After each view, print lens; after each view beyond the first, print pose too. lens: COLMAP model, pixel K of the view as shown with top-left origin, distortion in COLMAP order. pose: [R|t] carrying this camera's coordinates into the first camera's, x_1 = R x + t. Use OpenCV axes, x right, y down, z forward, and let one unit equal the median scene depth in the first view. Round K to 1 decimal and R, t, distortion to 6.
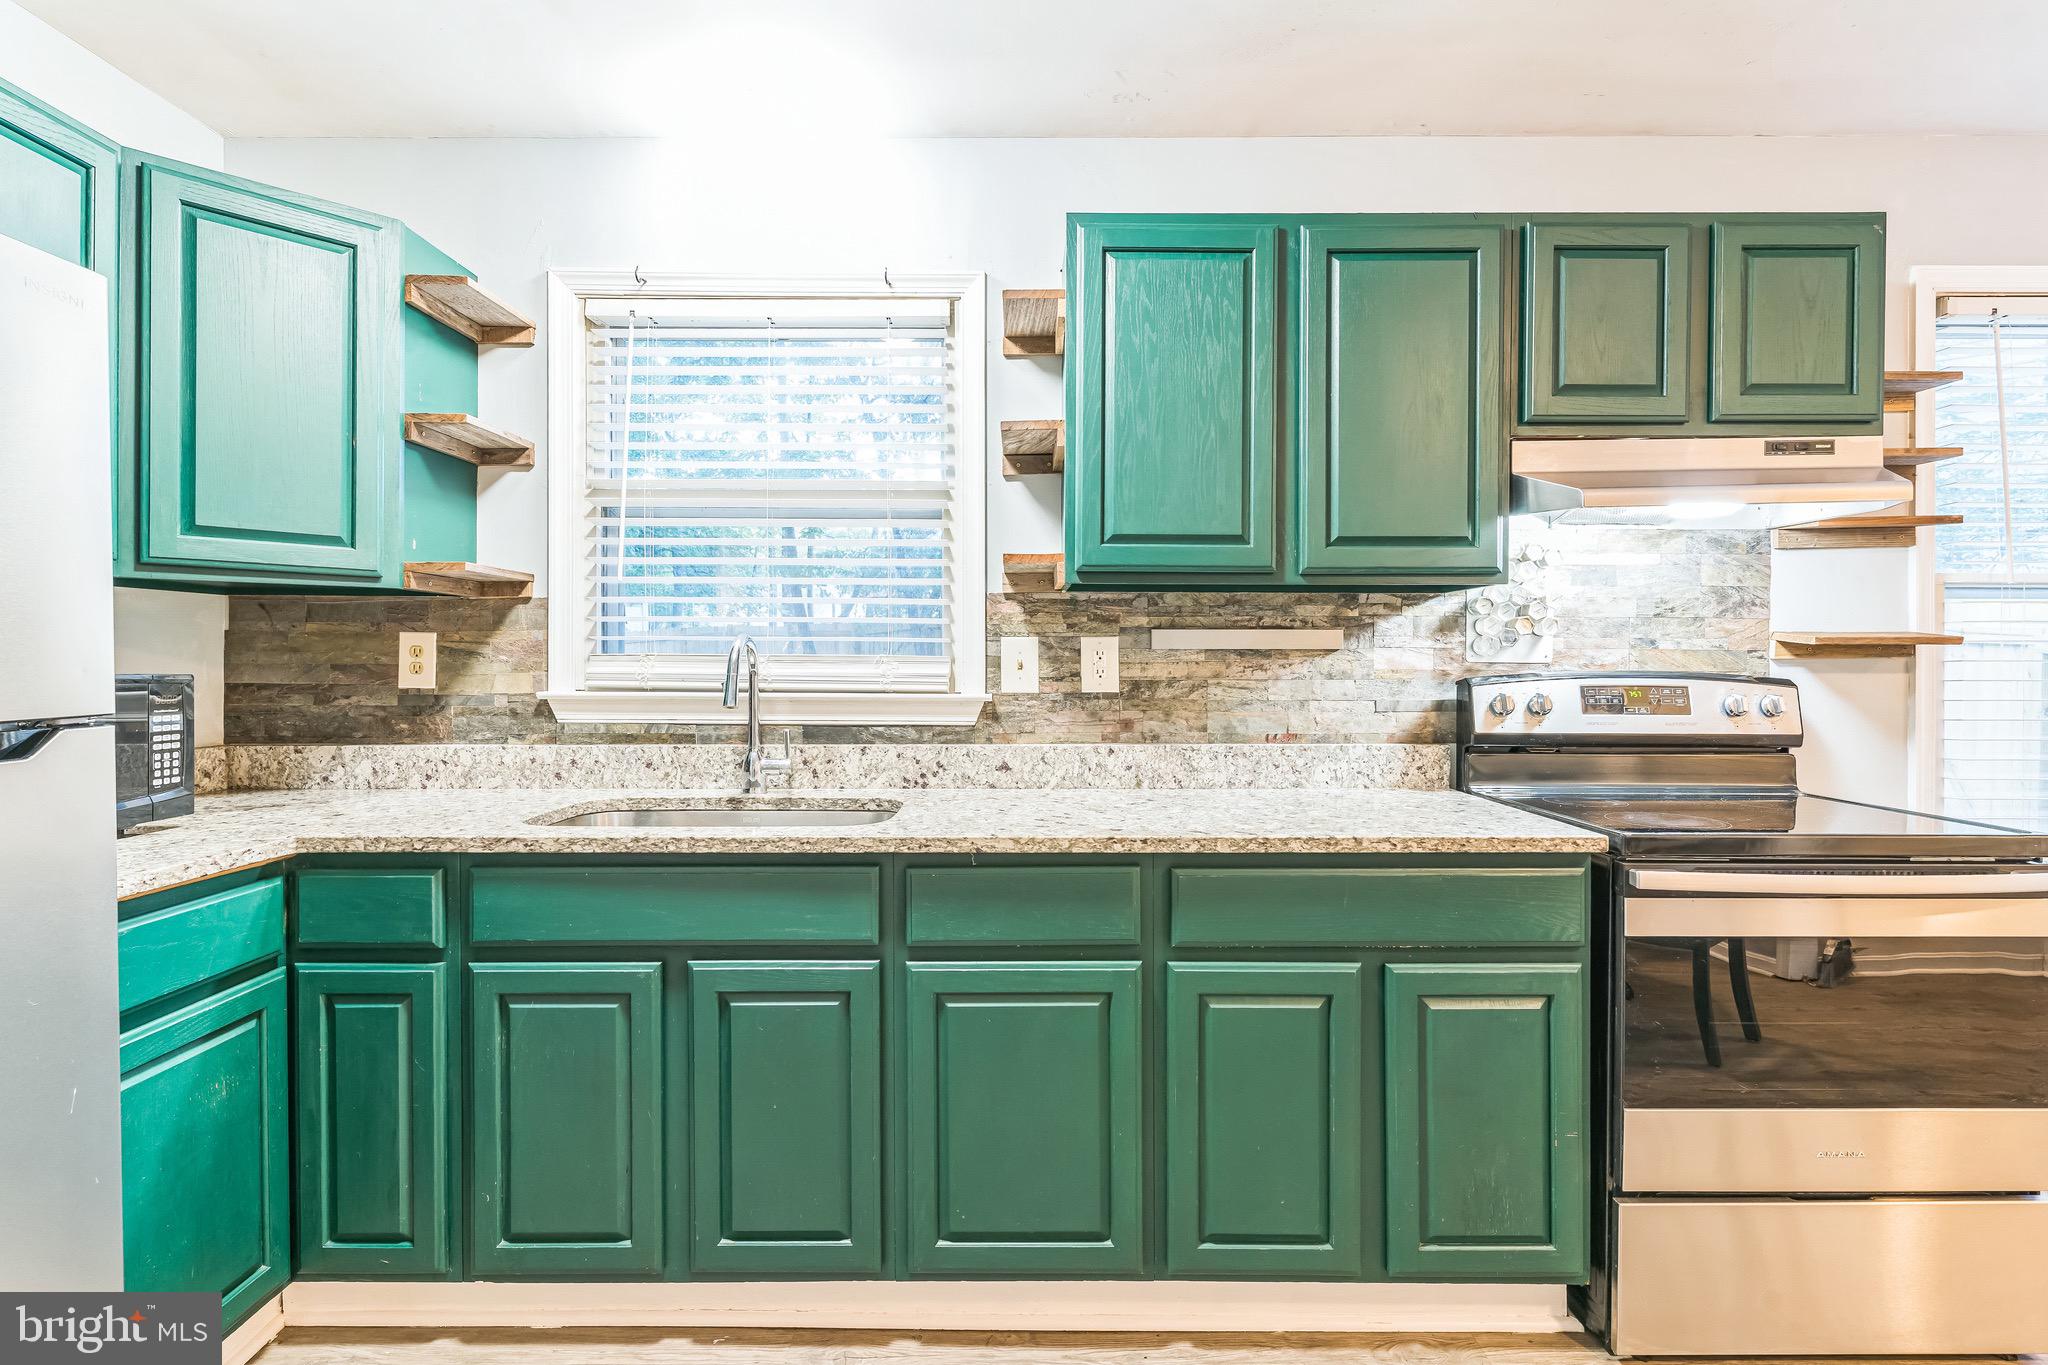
lens RADIAL K [[991.3, 0, 1013.9], [0, 991.3, 666.5], [0, 0, 1]] dist [0.001602, -0.000085]
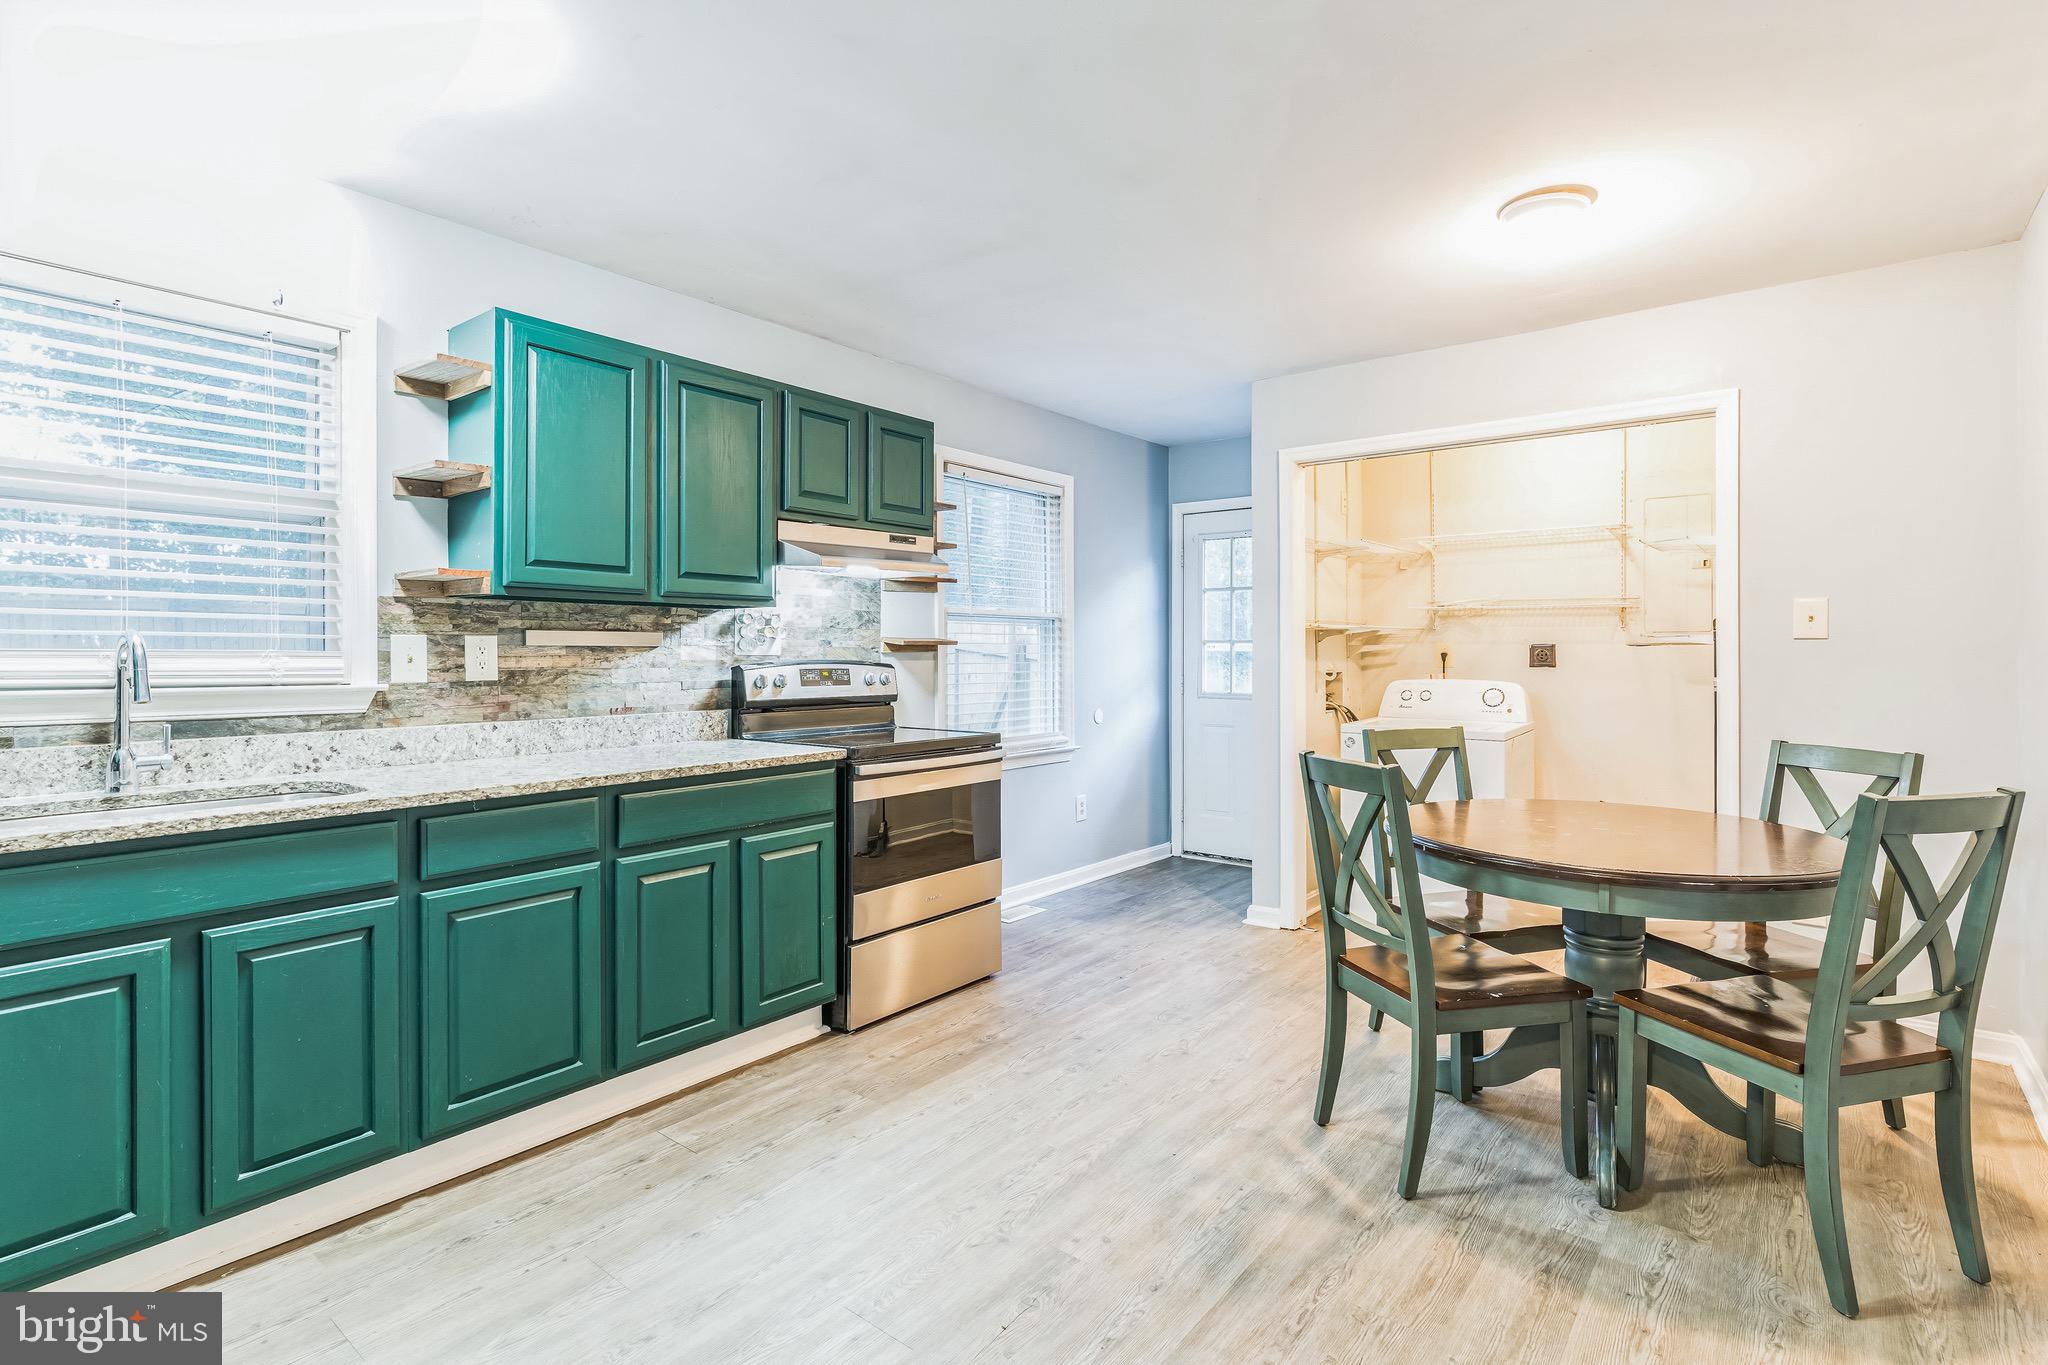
lens RADIAL K [[980.2, 0, 1000.6], [0, 980.2, 659.6], [0, 0, 1]] dist [0.001470, 0.000612]
pose [[0.635412, -0.006950, 0.772142, -0.451199], [0.006972, 0.999970, 0.003263, 0.000534], [-0.772142, 0.003310, 0.635441, -0.274016]]
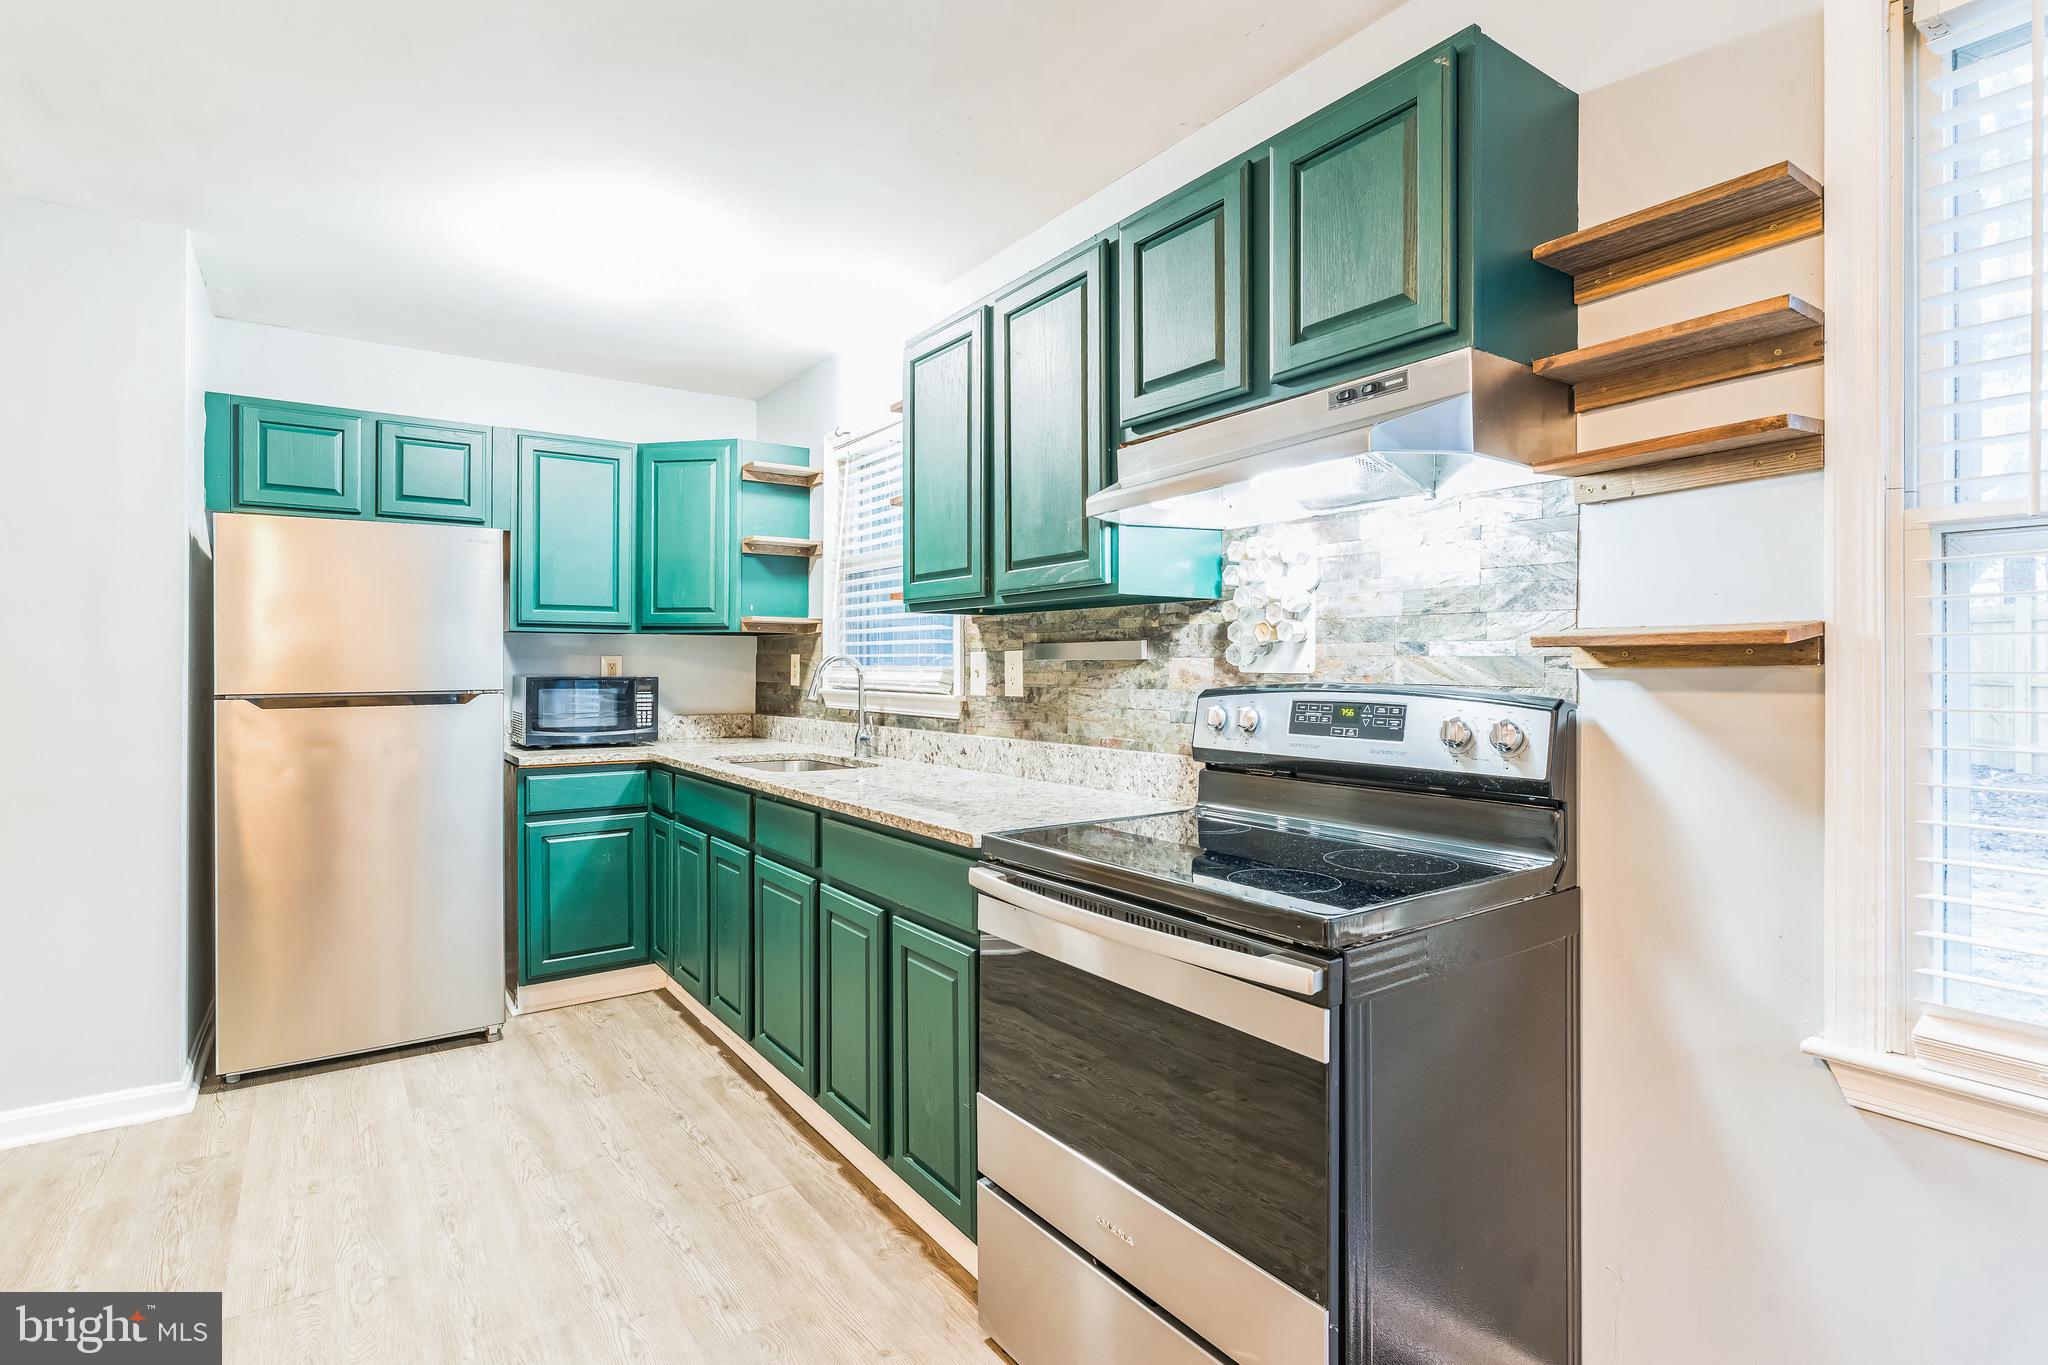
lens RADIAL K [[980.2, 0, 1000.6], [0, 980.2, 659.6], [0, 0, 1]] dist [0.001470, 0.000612]
pose [[0.576091, -0.007951, -0.817347, 1.083450], [-0.004897, 0.999901, -0.013179, -0.003161], [0.817371, 0.011595, 0.575995, 0.297494]]
